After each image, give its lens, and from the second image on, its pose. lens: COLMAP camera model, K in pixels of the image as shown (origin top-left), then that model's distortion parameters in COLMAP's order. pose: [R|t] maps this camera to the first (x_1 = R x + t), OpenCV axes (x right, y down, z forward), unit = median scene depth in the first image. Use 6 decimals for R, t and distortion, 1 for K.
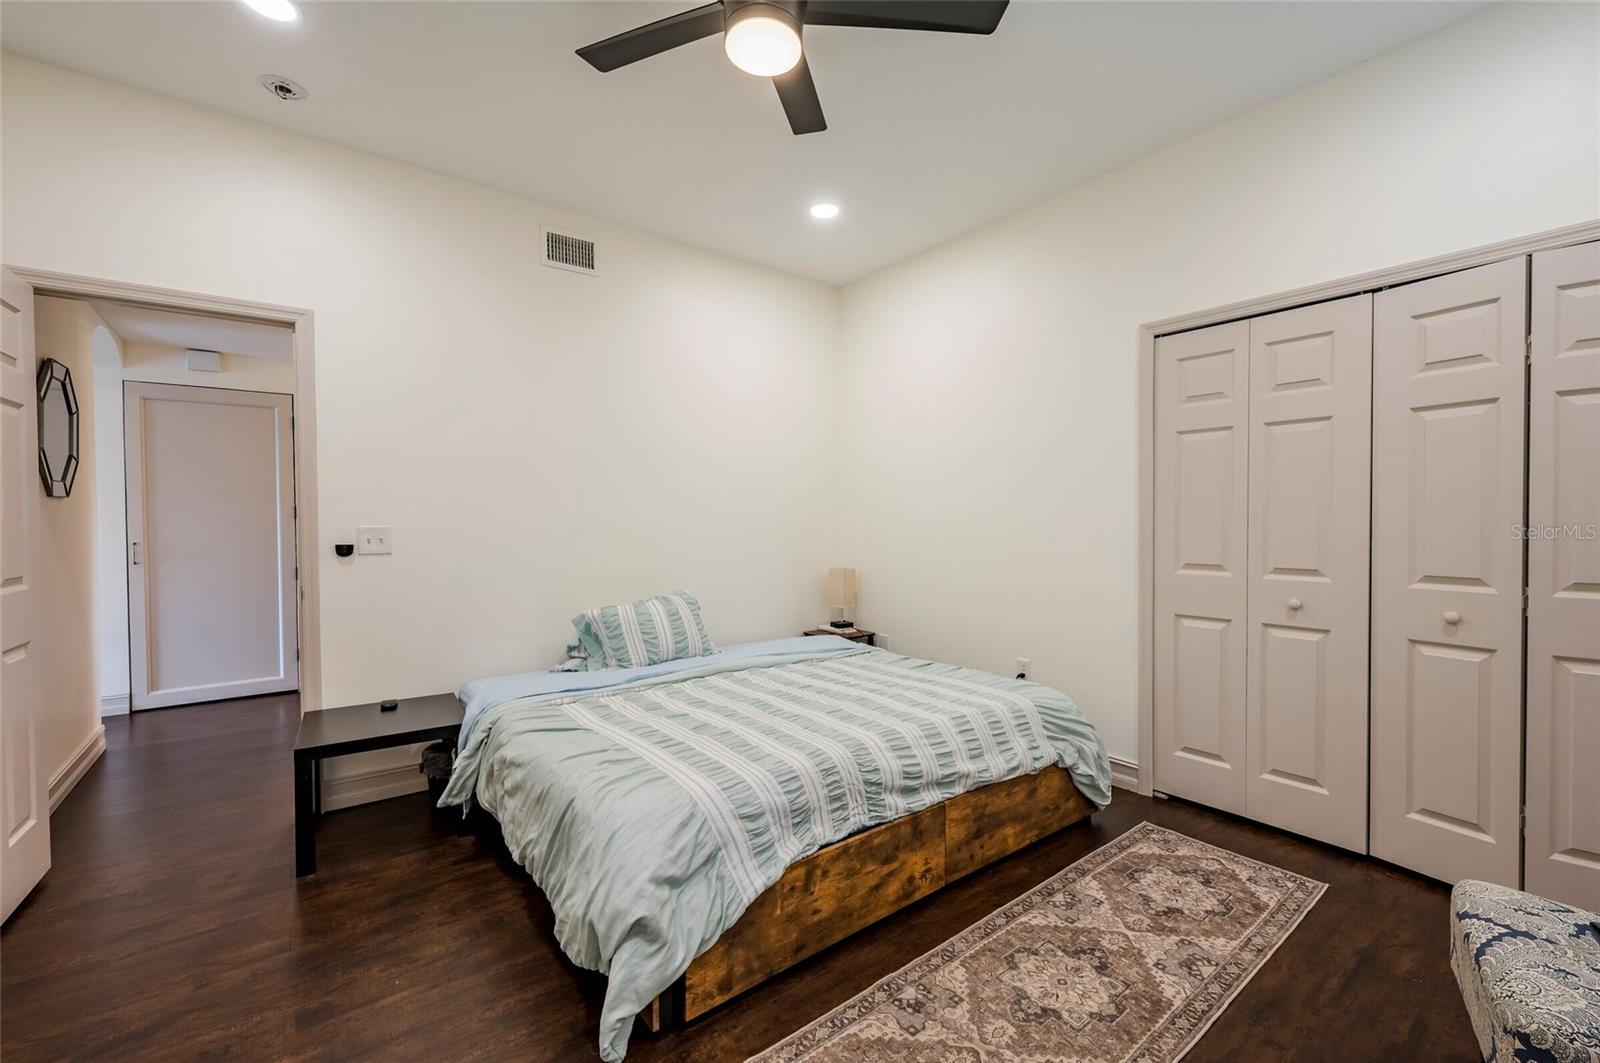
lens RADIAL K [[671.0, 0, 800.0], [0, 671.0, 531.5], [0, 0, 1]] dist [0.003830, -0.000201]
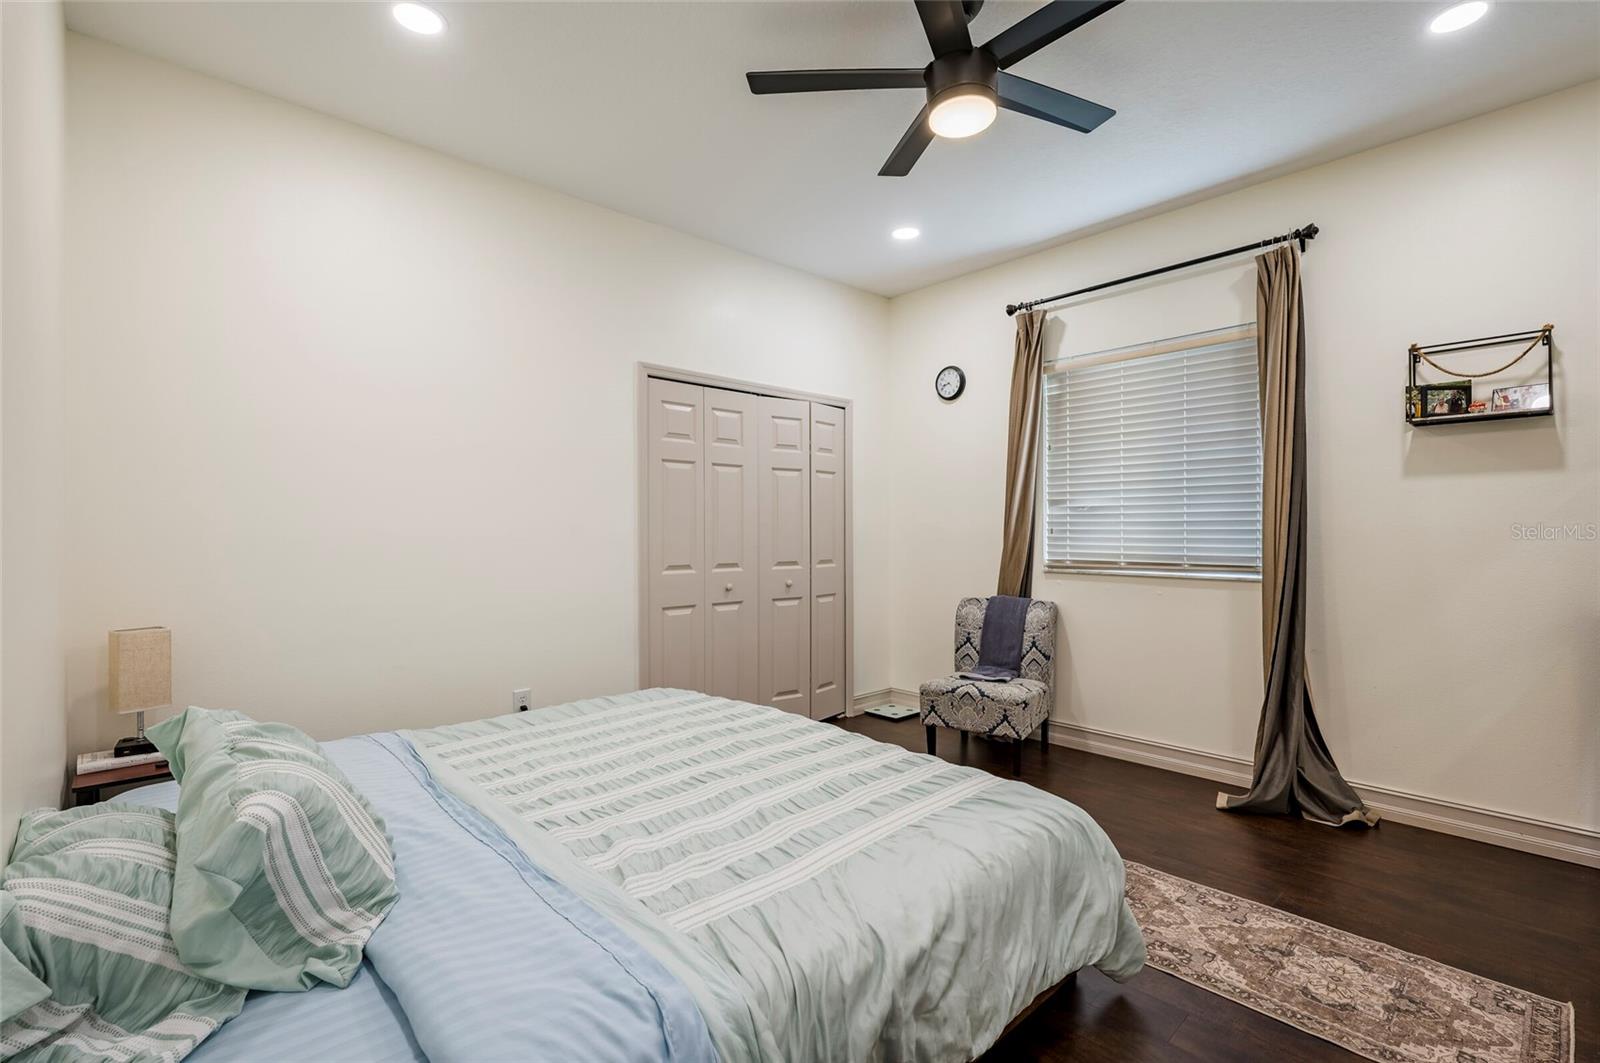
lens RADIAL K [[726.2, 0, 809.2], [0, 726.2, 531.2], [0, 0, 1]] dist [0.003454, -0.000697]
pose [[-0.095163, 0.005273, 0.995448, -0.841048], [0.019494, 0.999804, -0.003432, -0.006796], [-0.995271, 0.019079, -0.095248, 0.919167]]
